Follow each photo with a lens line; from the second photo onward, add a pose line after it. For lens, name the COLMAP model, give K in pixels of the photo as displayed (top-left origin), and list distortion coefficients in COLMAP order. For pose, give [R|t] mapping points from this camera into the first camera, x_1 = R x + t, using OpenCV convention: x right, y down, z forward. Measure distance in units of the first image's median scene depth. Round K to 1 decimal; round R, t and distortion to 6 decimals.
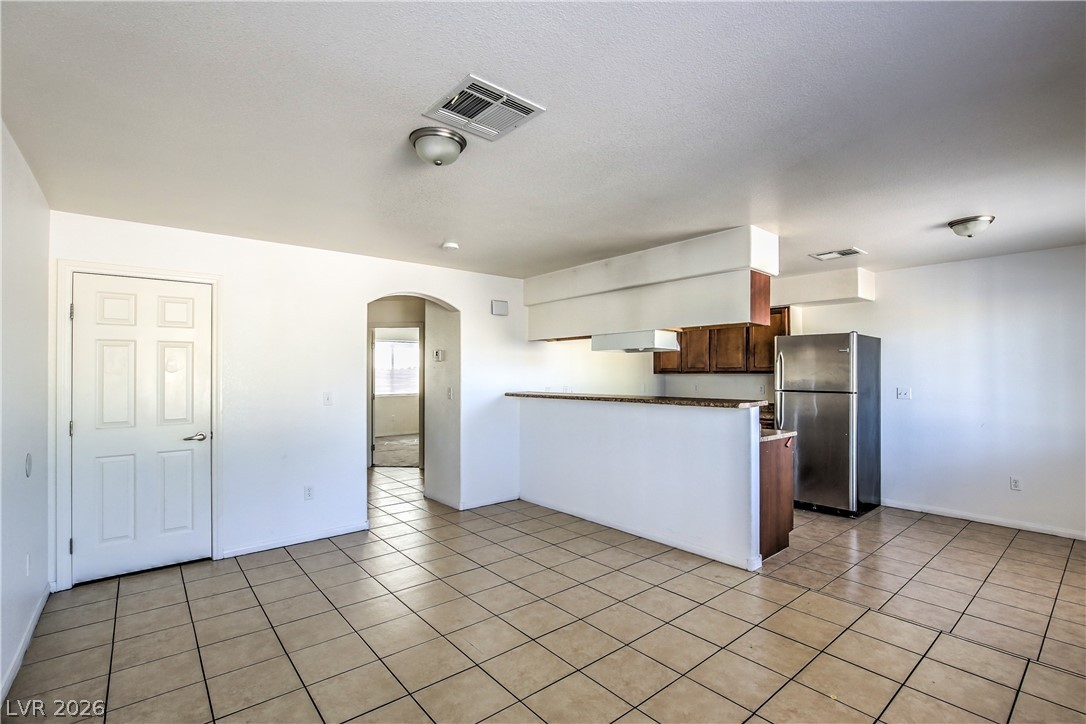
lens RADIAL K [[504.6, 0, 554.2], [0, 504.6, 359.5], [0, 0, 1]] dist [-0.017598, 0.002888]
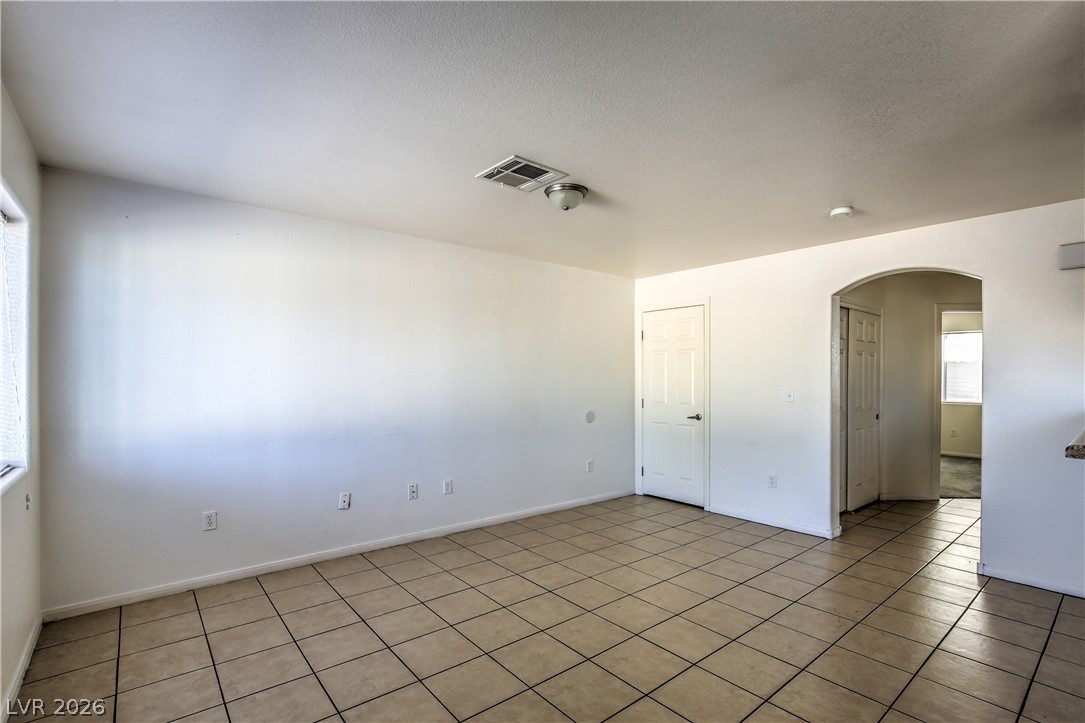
lens RADIAL K [[504.1, 0, 546.5], [0, 504.1, 378.3], [0, 0, 1]] dist [-0.017598, 0.002888]
pose [[-0.009901, 0.008729, -0.999913, 0.529345], [0.020480, 0.999754, 0.008525, 0.021685], [0.999741, -0.020394, -0.010078, 0.470366]]
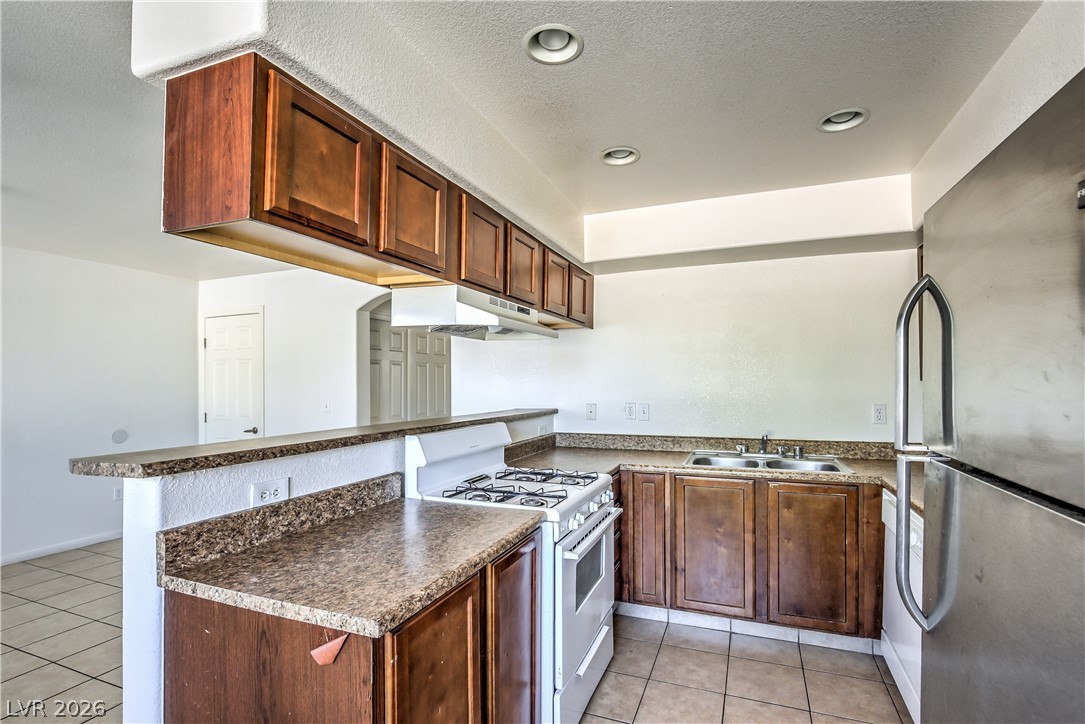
lens RADIAL K [[504.1, 0, 553.8], [0, 504.1, 376.0], [0, 0, 1]] dist [-0.017598, 0.002888]
pose [[0.465993, -0.011797, -0.884710, 0.638318], [0.025608, 0.999672, 0.000157, 0.025093], [0.884418, -0.022729, 0.466142, 0.843551]]
